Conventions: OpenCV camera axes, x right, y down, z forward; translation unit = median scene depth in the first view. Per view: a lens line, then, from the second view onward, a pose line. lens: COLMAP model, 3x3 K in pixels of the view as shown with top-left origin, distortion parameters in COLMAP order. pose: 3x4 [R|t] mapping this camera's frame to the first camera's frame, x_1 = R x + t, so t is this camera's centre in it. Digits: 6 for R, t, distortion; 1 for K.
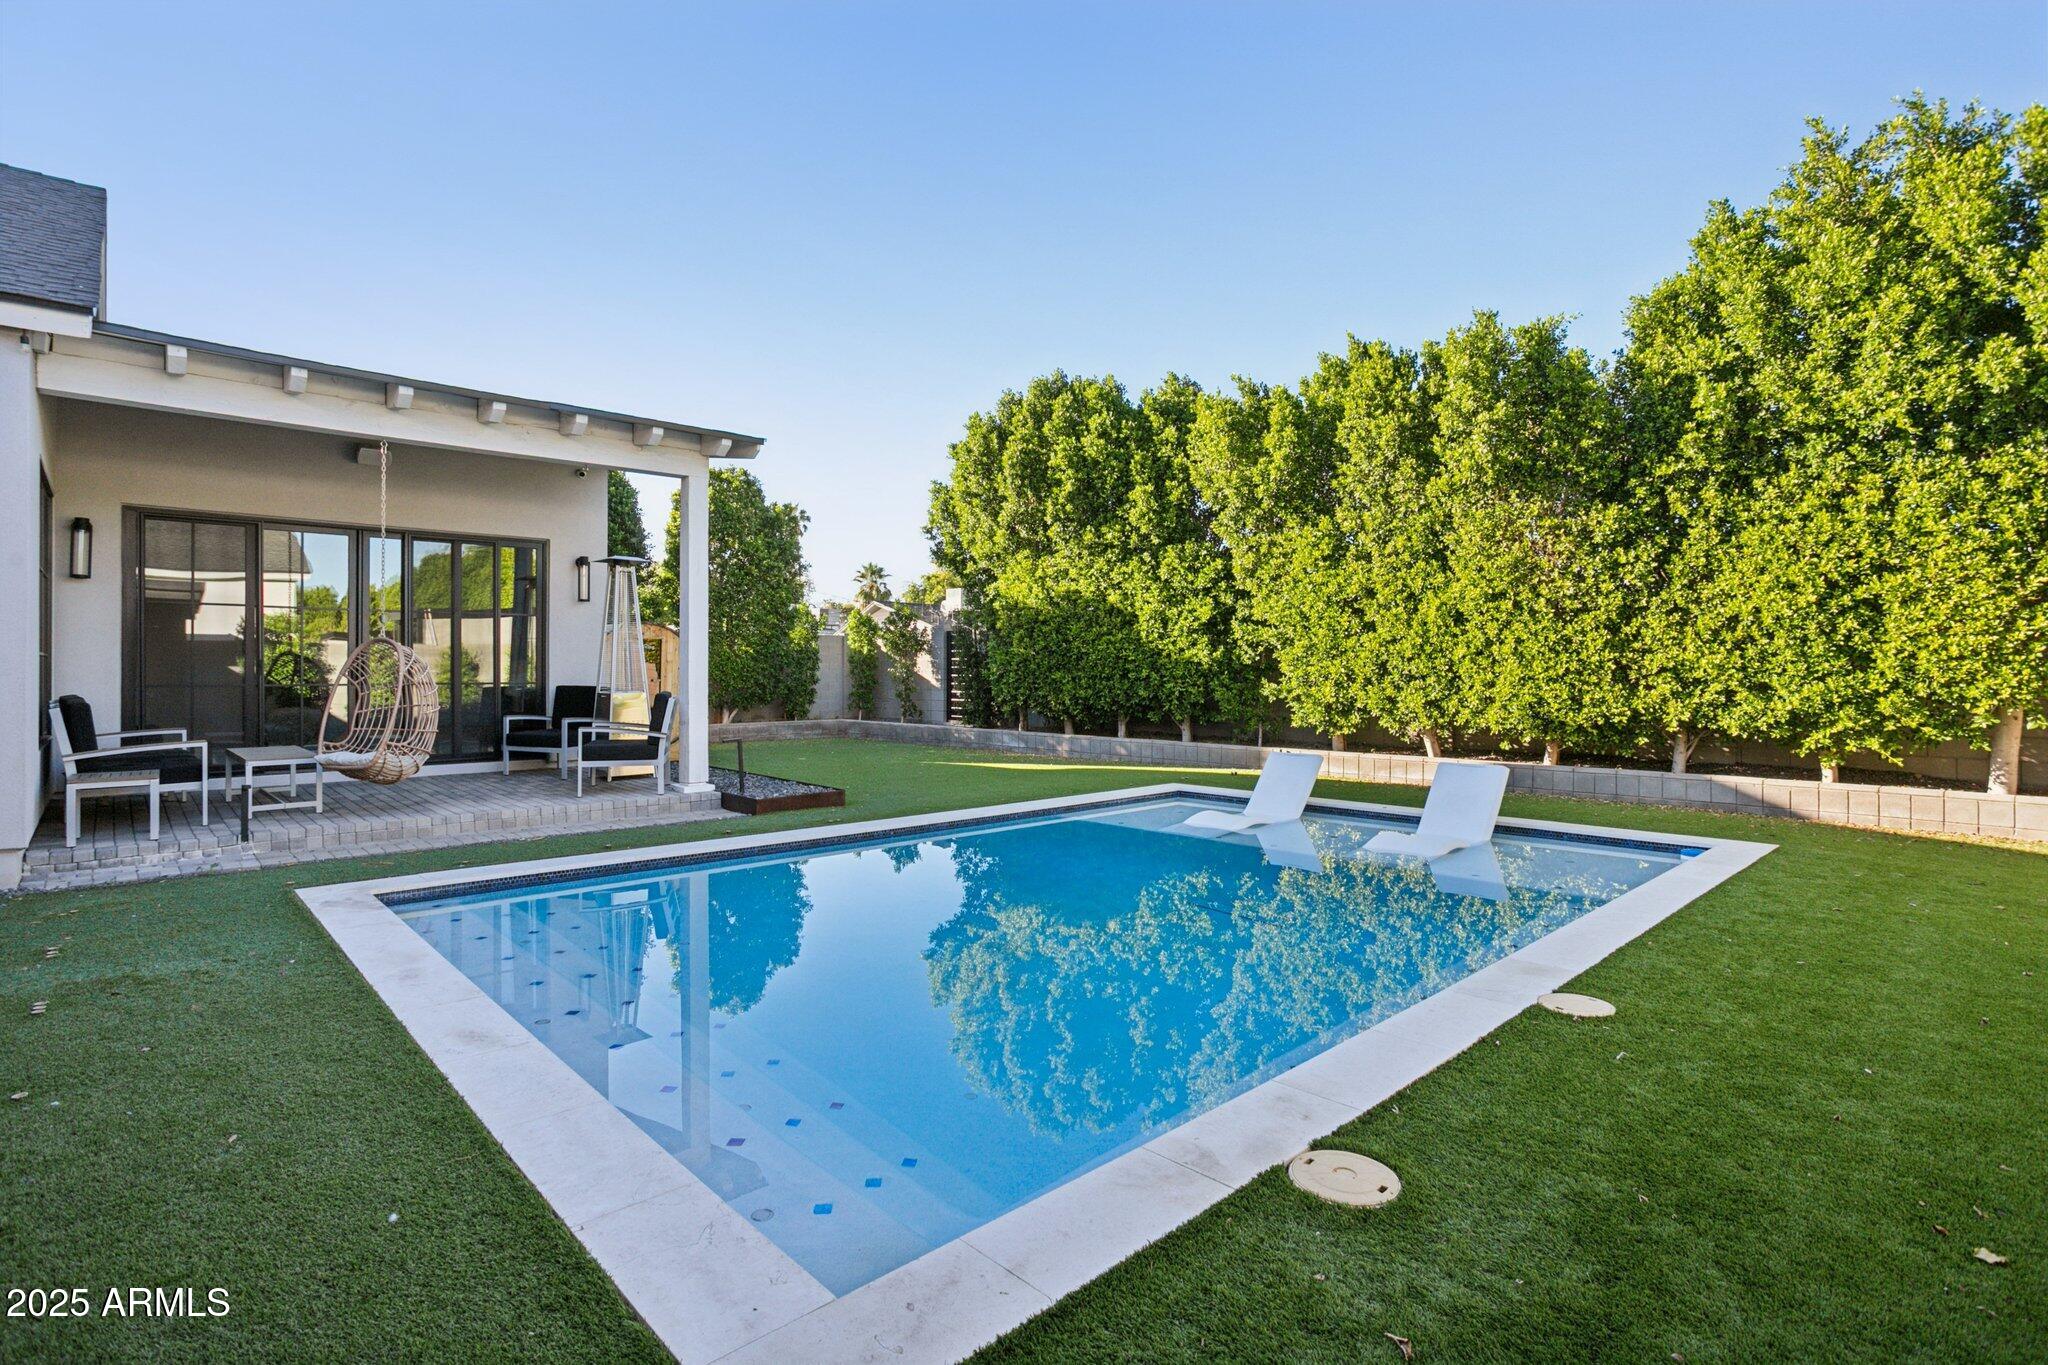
lens RADIAL K [[985.8, 0, 1016.7], [0, 985.8, 672.4], [0, 0, 1]] dist [-0.029720, 0.000636]
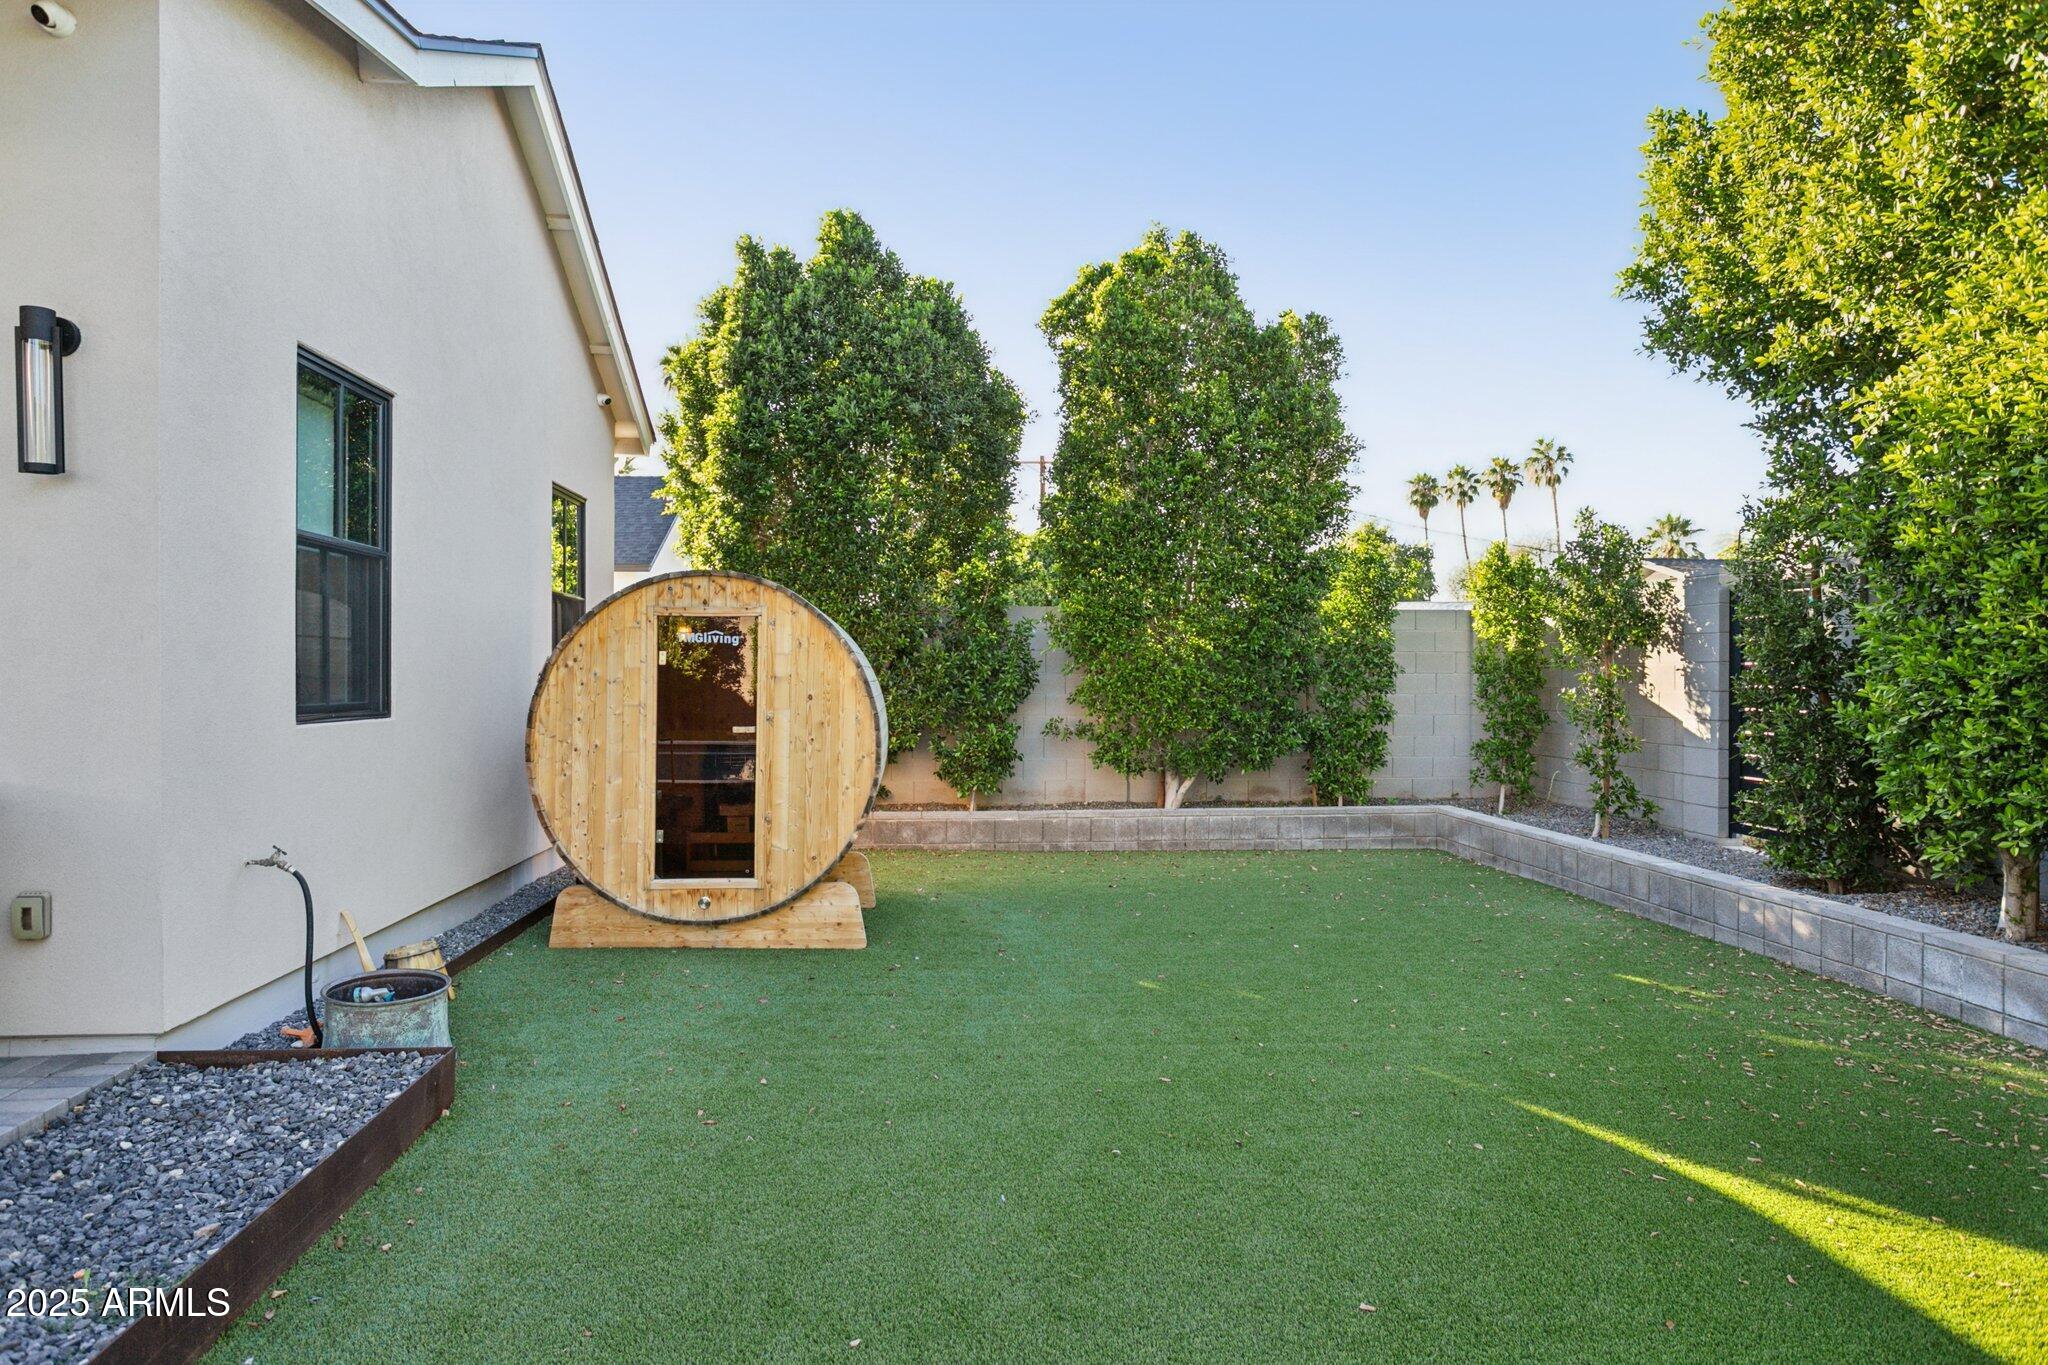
lens RADIAL K [[1213.6, 0, 1025.8], [0, 1213.6, 675.7], [0, 0, 1]] dist [0.000929, 0.000943]
pose [[0.798659, 0.001090, -0.601783, -0.015262], [-0.001031, 0.999999, 0.000443, -0.014484], [0.601783, 0.000267, 0.798660, 0.805870]]
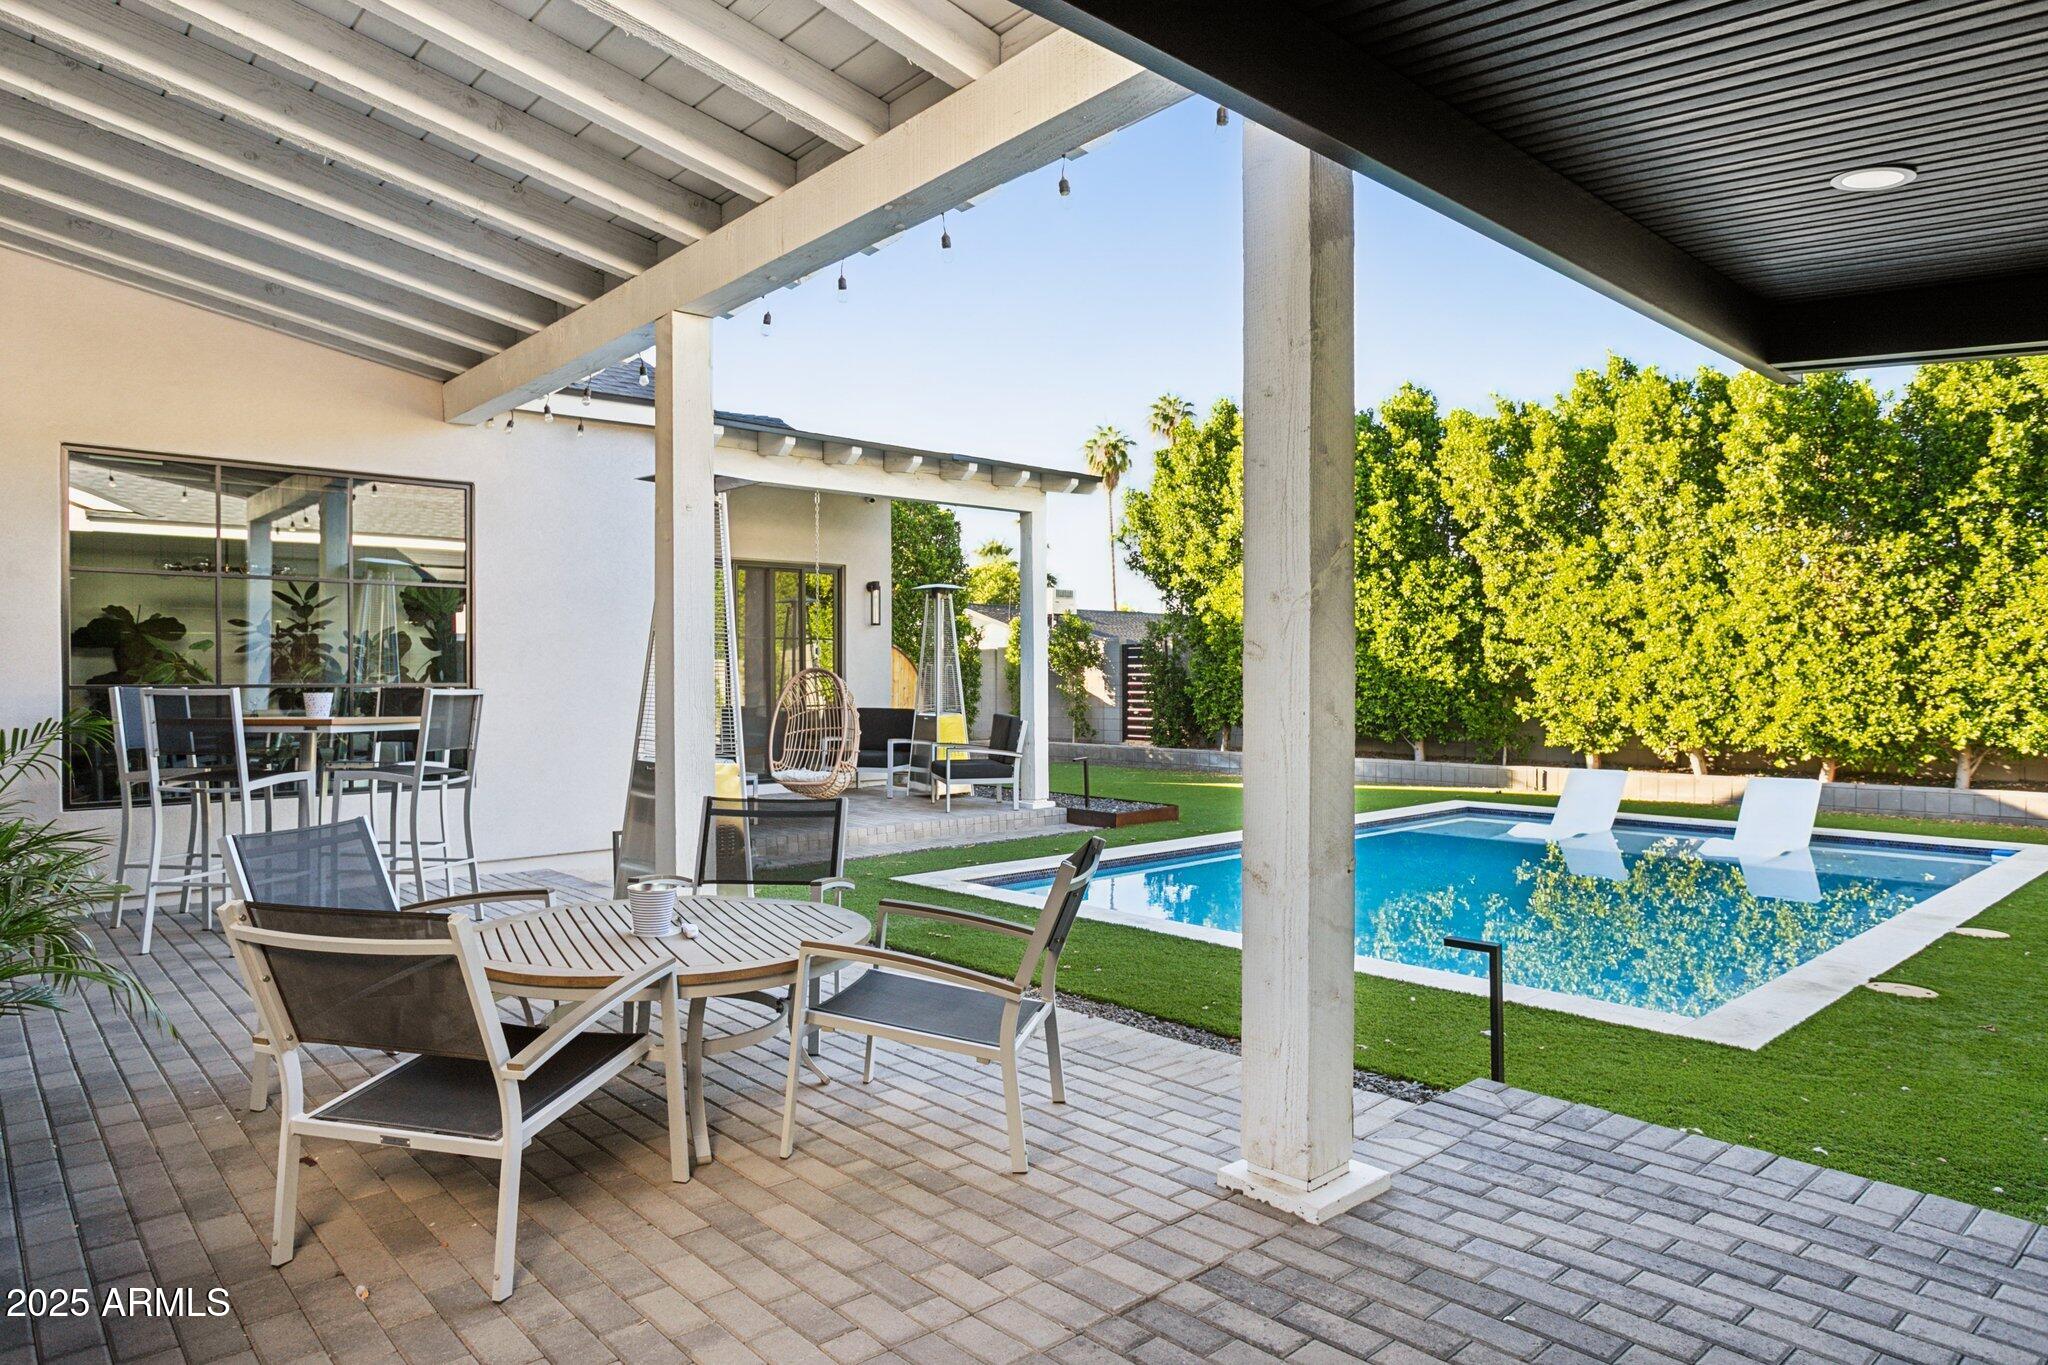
lens RADIAL K [[1213.6, 0, 1035.8], [0, 1213.6, 693.2], [0, 0, 1]] dist [0.000929, 0.000943]
pose [[0.999982, -0.003437, -0.004944, -0.242057], [0.003485, 0.999947, 0.009731, -0.012048], [0.004910, -0.009748, 0.999940, -0.240675]]
